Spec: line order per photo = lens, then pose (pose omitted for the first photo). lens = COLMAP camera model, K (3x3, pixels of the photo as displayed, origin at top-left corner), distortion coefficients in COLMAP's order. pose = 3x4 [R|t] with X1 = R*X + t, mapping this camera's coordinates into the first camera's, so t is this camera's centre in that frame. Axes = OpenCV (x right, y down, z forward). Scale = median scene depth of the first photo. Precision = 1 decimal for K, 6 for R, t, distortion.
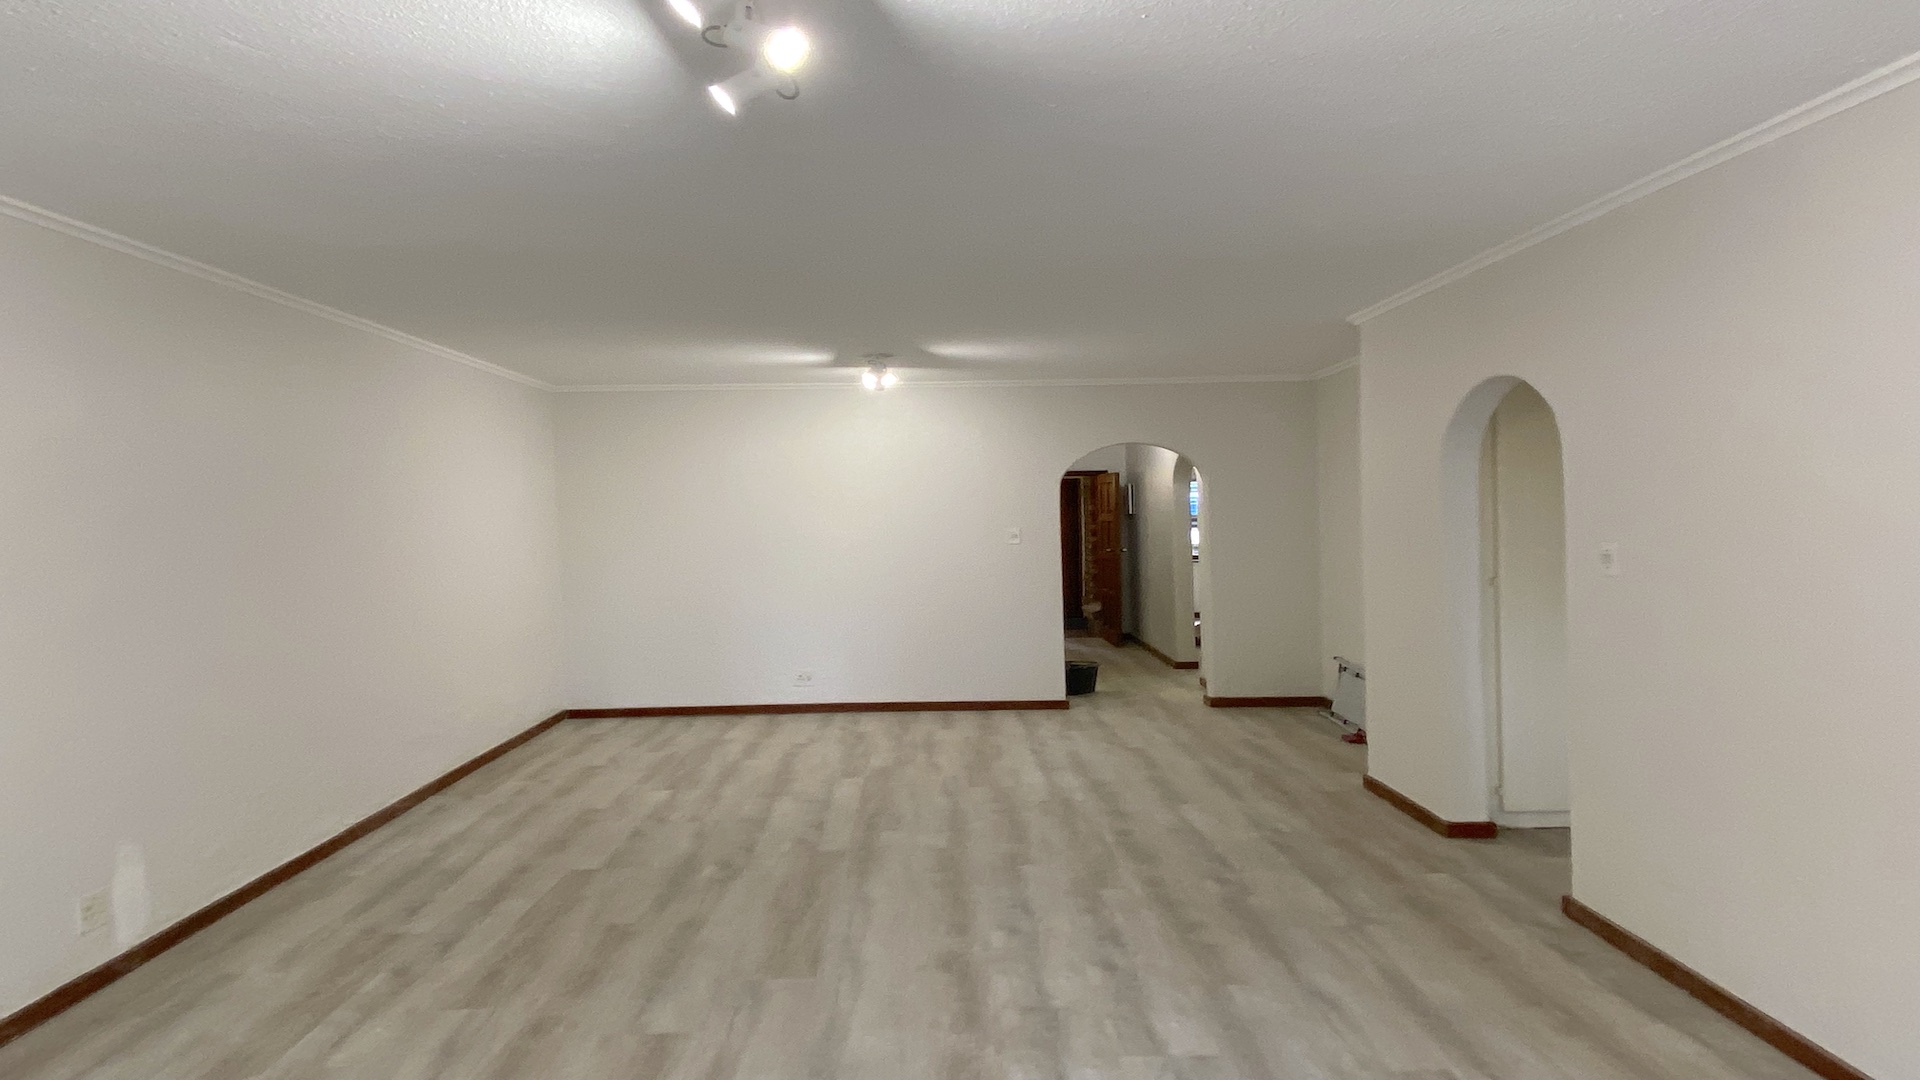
lens RADIAL K [[1325.6, 0, 956.0], [0, 1325.6, 469.3], [0, 0, 1]] dist [0.099913, -0.099771]
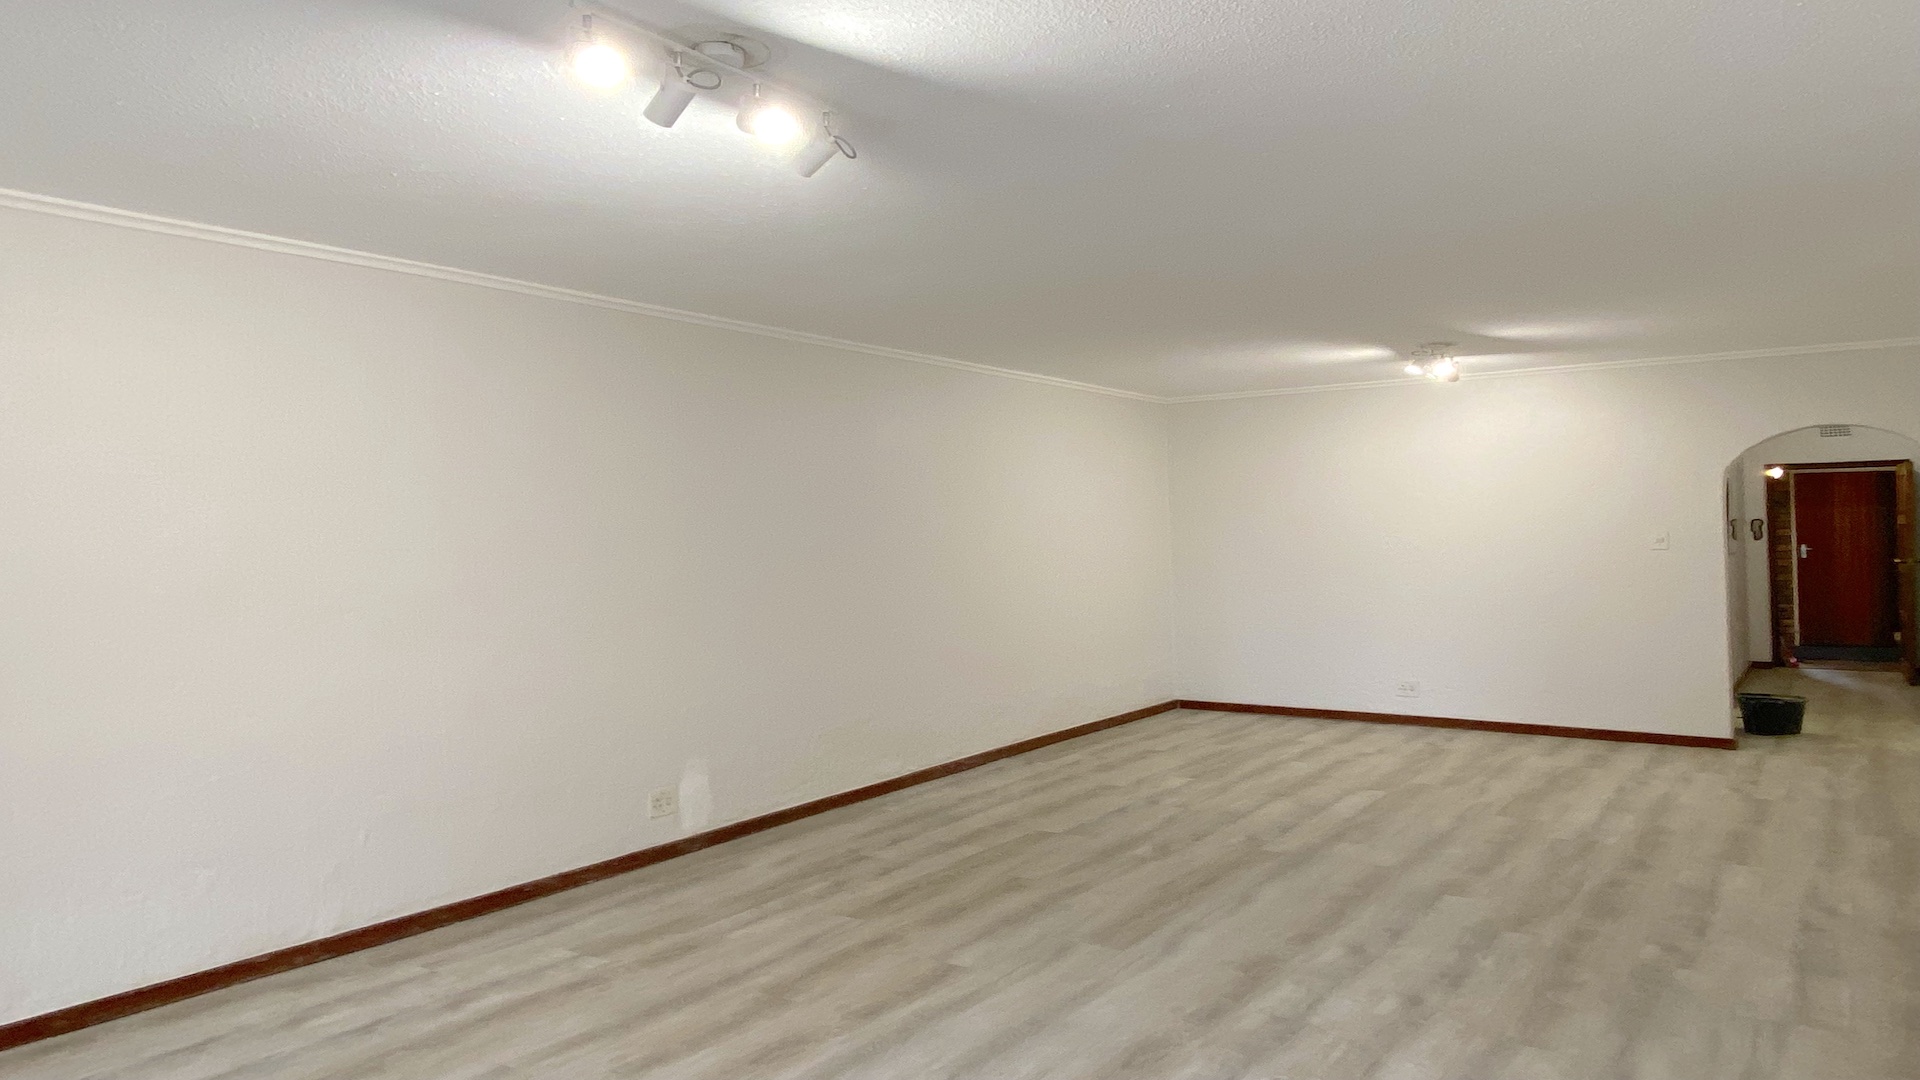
lens RADIAL K [[1325.6, 0, 956.0], [0, 1325.6, 469.3], [0, 0, 1]] dist [0.099913, -0.099771]
pose [[0.815690, -0.025218, -0.577939, 0.348221], [0.022590, 0.999676, -0.011737, 0.008463], [0.578048, -0.003481, 0.815996, 0.056213]]
